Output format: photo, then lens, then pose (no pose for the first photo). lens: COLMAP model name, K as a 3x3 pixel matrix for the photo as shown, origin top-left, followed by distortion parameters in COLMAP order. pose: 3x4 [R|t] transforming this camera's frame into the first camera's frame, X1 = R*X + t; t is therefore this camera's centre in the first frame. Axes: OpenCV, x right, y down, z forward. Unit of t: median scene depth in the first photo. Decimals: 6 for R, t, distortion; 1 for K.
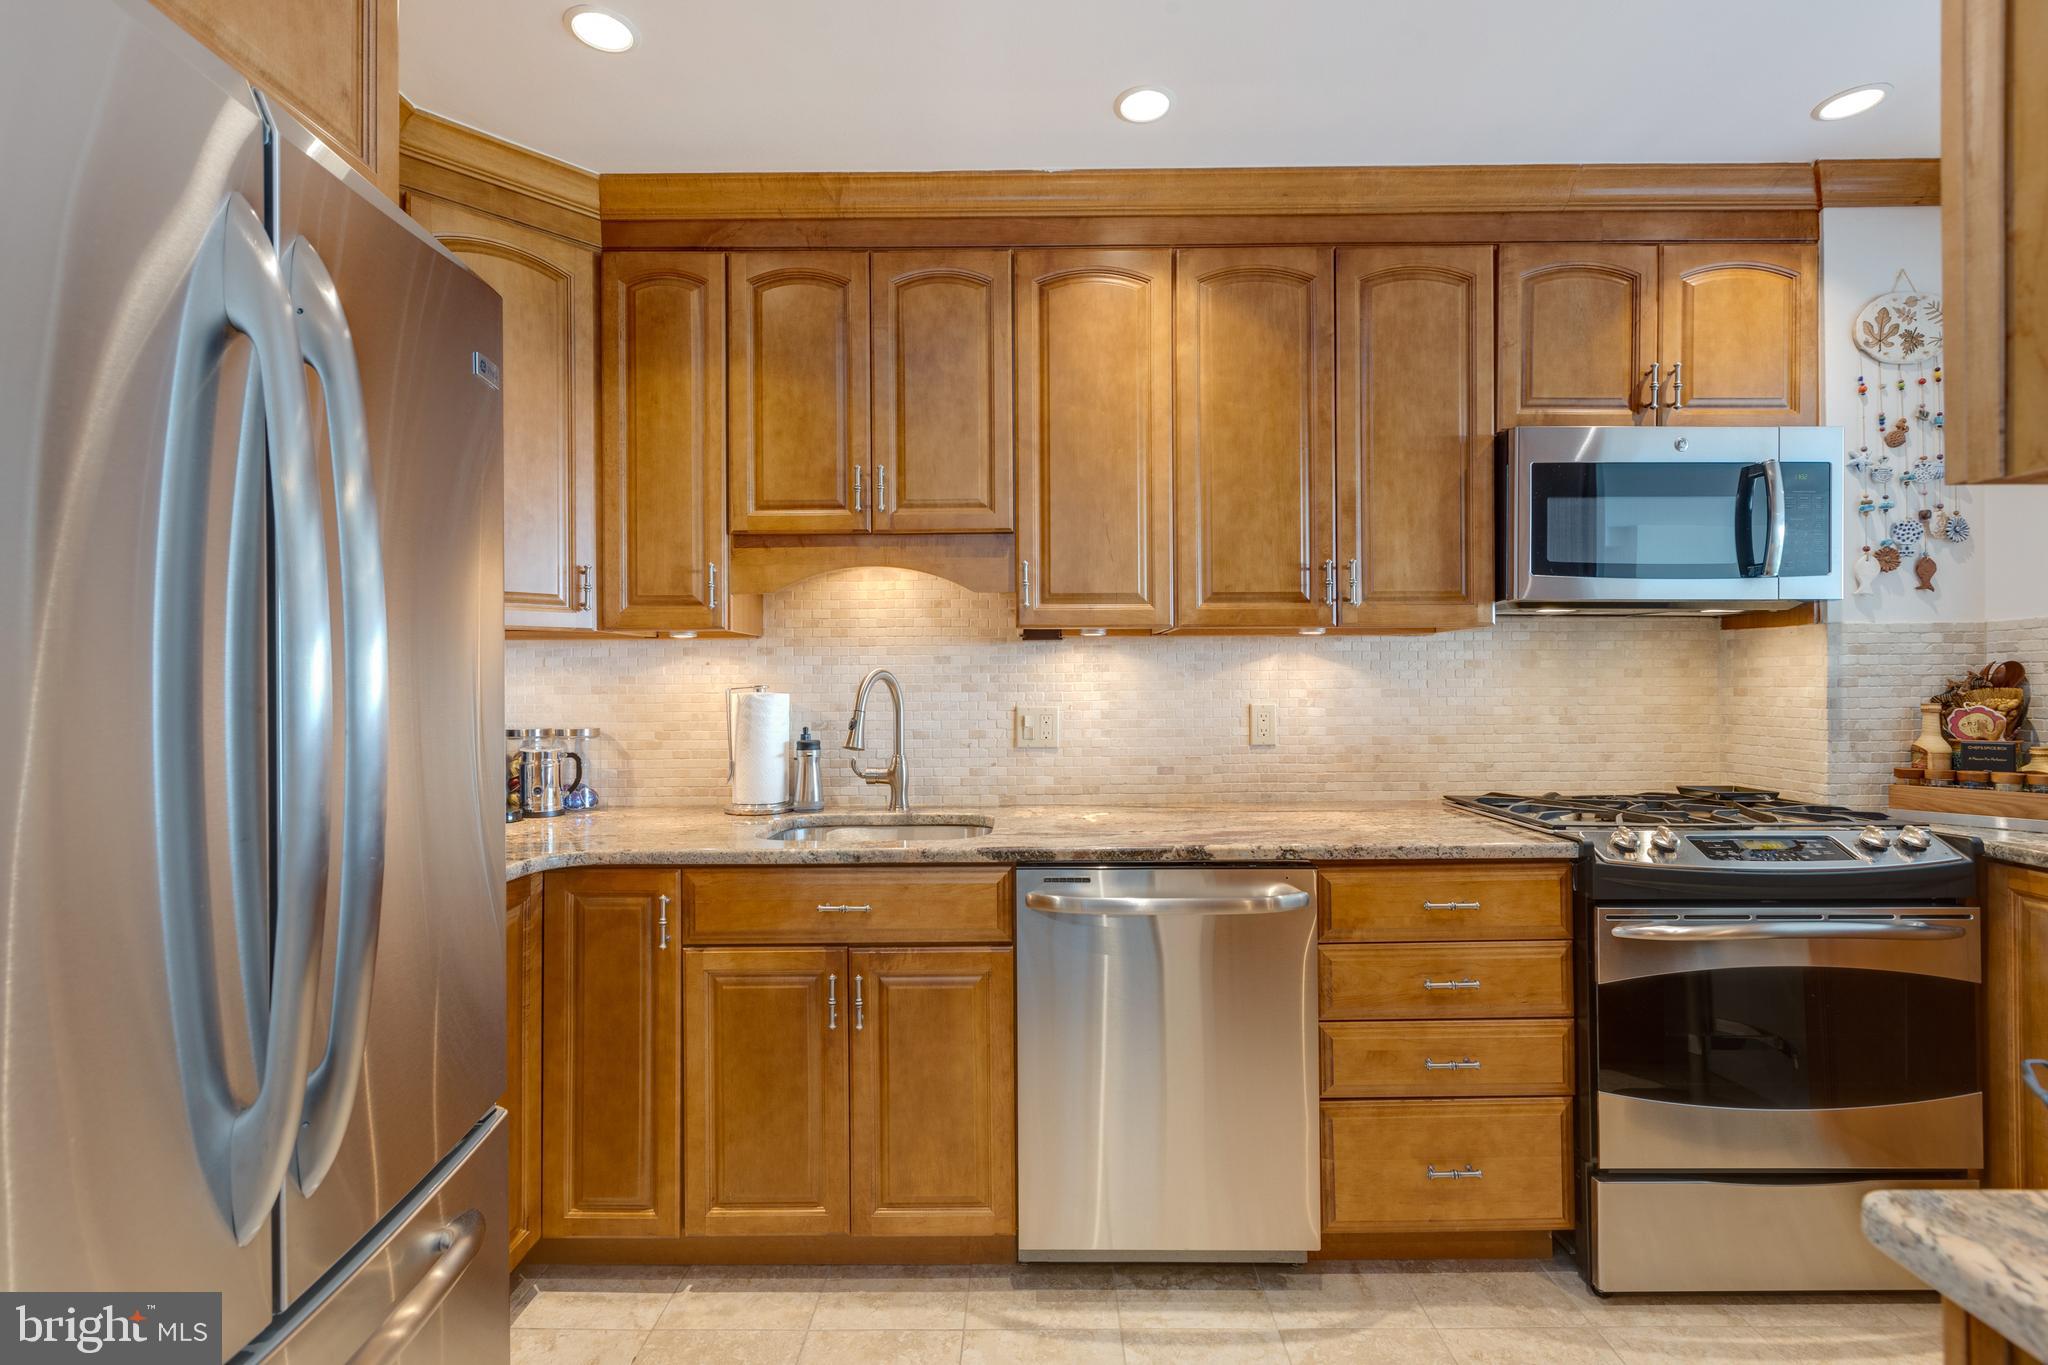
lens RADIAL K [[902.7, 0, 1025.6], [0, 902.7, 690.3], [0, 0, 1]] dist [-0.003774, 0.000139]
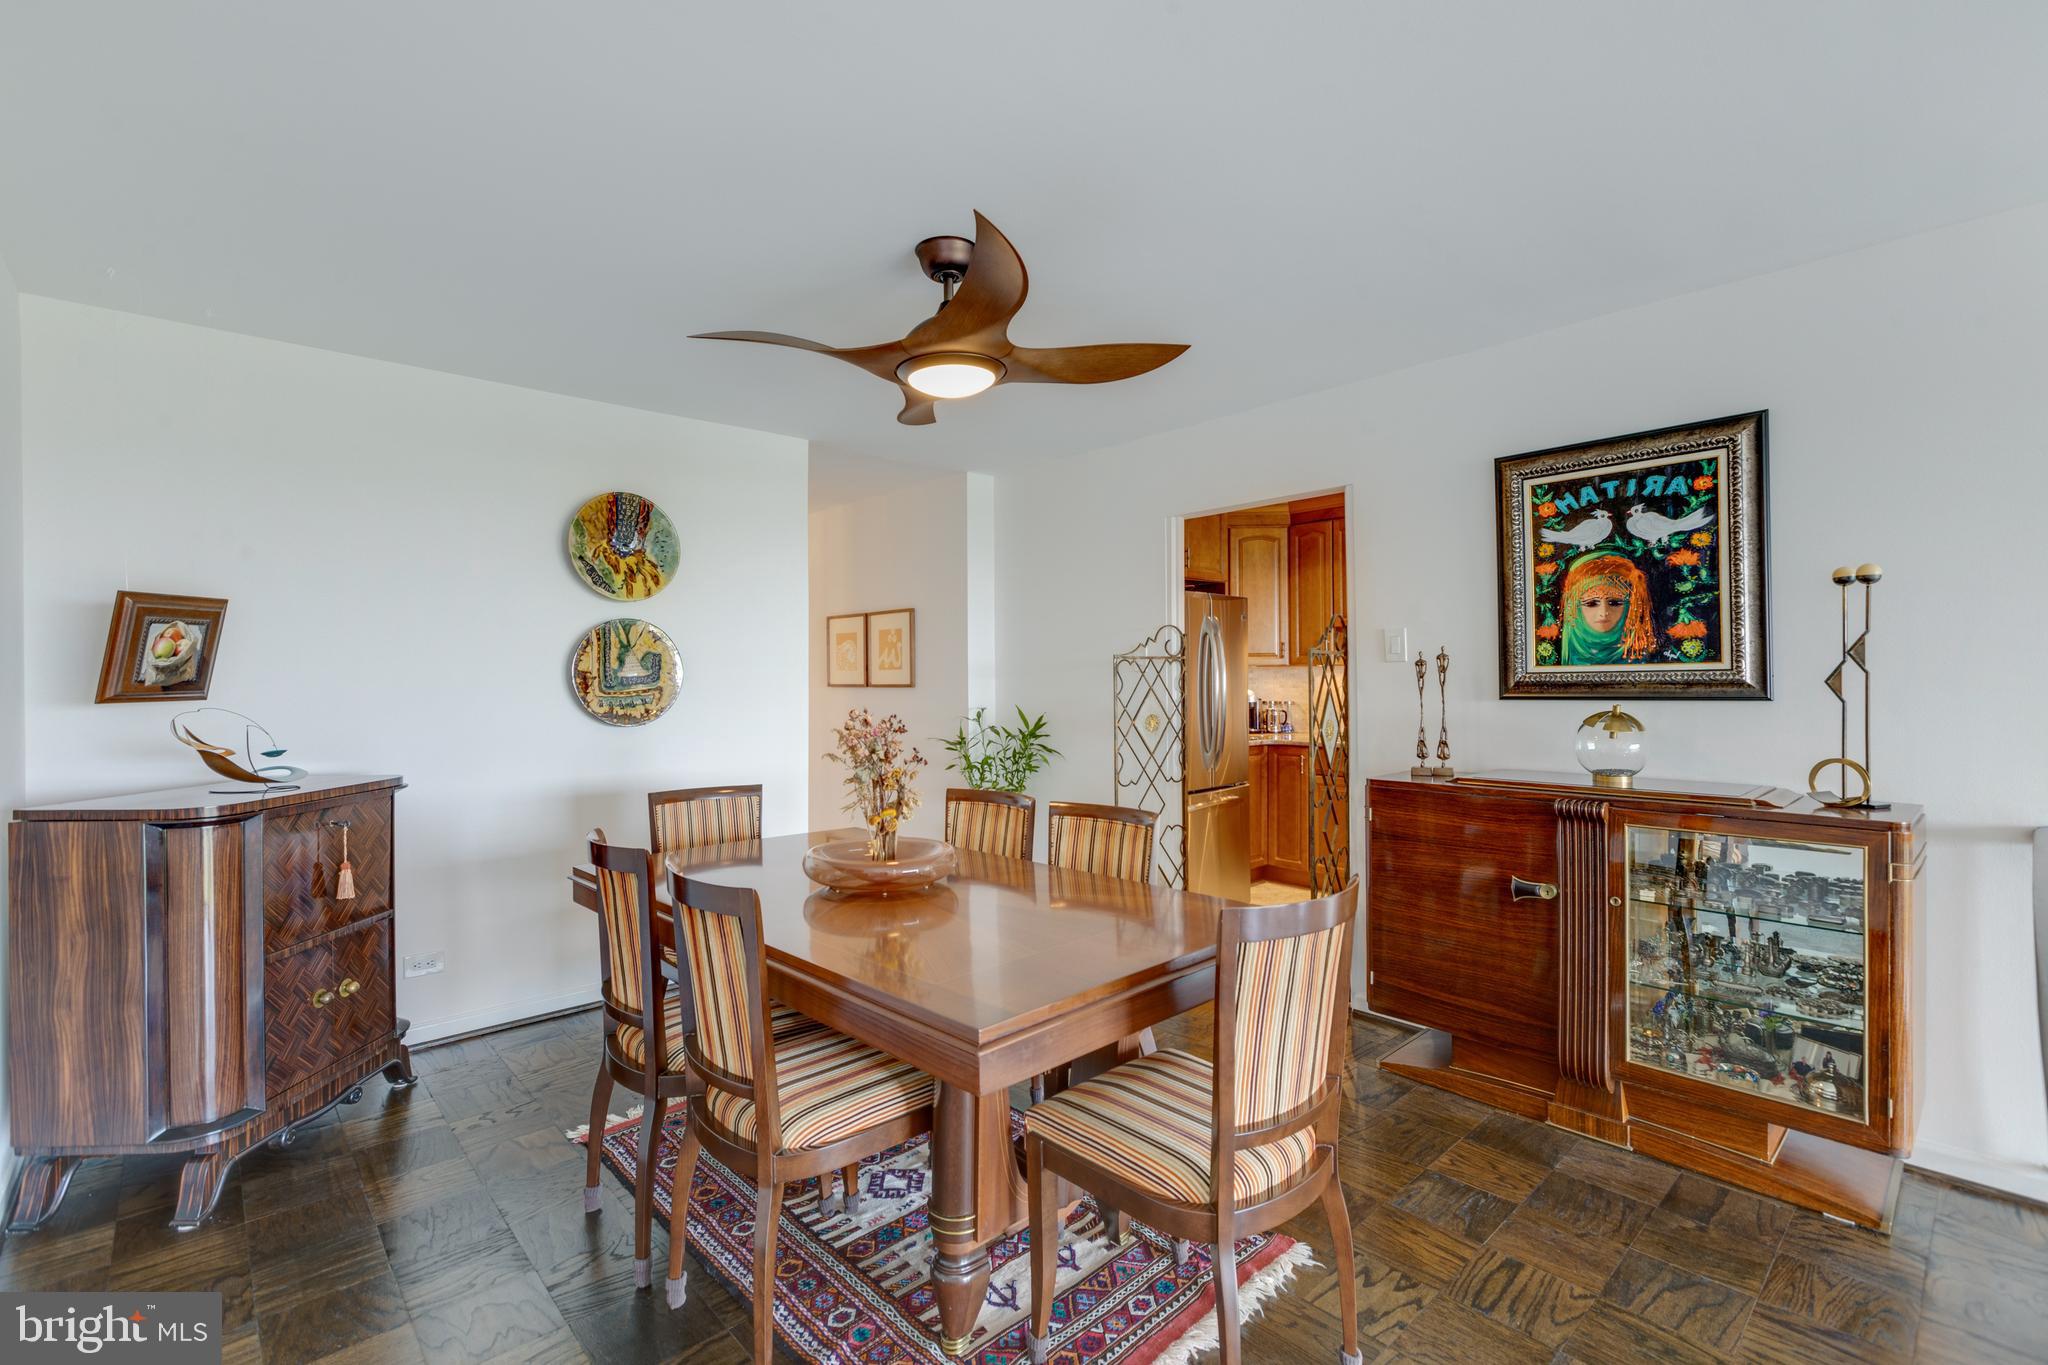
lens RADIAL K [[902.7, 0, 1032.8], [0, 902.7, 684.7], [0, 0, 1]] dist [-0.003774, 0.000139]
pose [[0.680677, 0.000620, -0.732583, 1.012596], [0.004029, 0.999981, 0.004591, -0.022017], [0.732572, -0.006077, 0.680662, -1.449699]]
